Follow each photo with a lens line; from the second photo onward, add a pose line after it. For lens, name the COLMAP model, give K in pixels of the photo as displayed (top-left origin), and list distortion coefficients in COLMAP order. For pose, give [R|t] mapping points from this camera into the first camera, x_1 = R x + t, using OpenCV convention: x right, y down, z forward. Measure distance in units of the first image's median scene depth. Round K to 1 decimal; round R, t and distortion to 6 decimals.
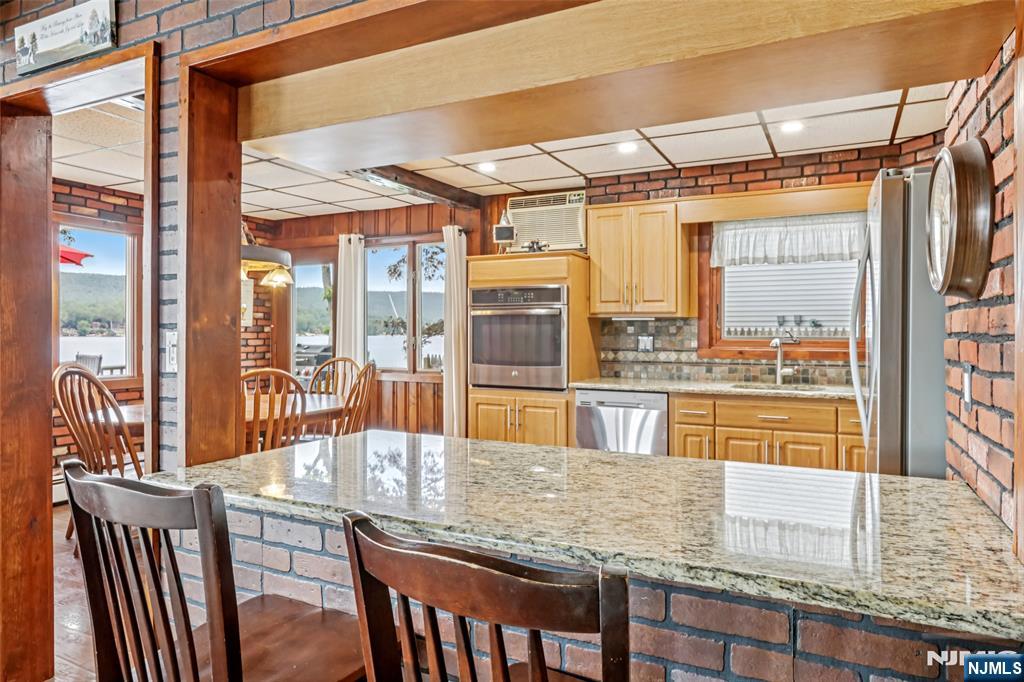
lens RADIAL K [[647.8, 0, 514.9], [0, 647.8, 344.7], [0, 0, 1]] dist [0.016694, -0.000045]
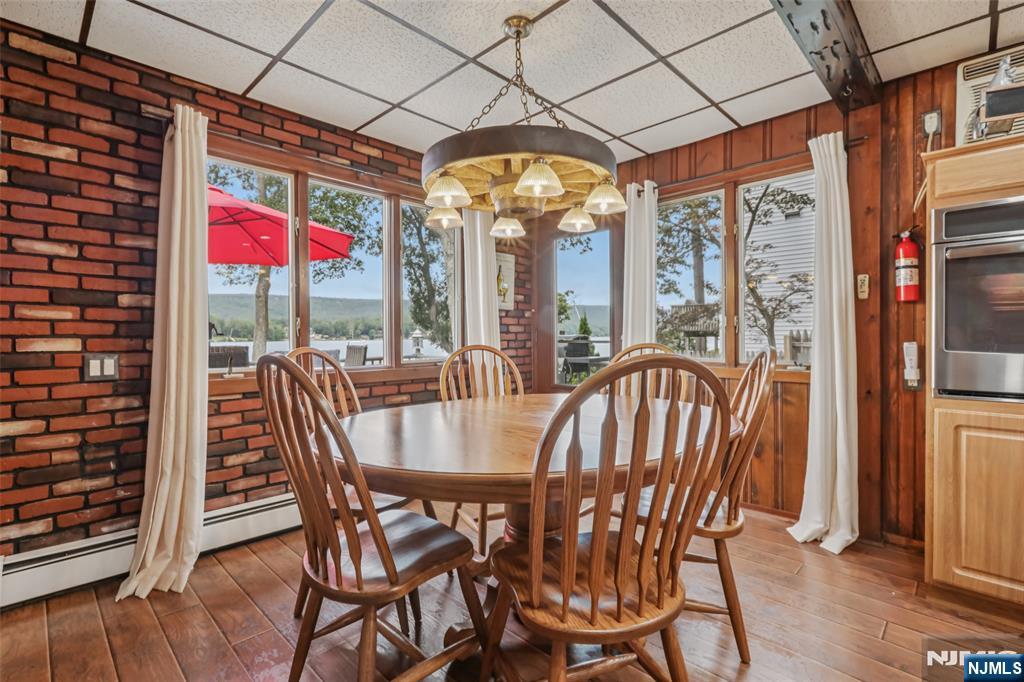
lens RADIAL K [[470.1, 0, 510.6], [0, 470.1, 338.8], [0, 0, 1]] dist [0.000100, 0.000692]
pose [[0.954548, -0.007890, -0.297952, -0.254678], [0.003390, 0.999872, -0.015615, 0.021937], [0.298037, 0.013895, 0.954453, 0.465361]]
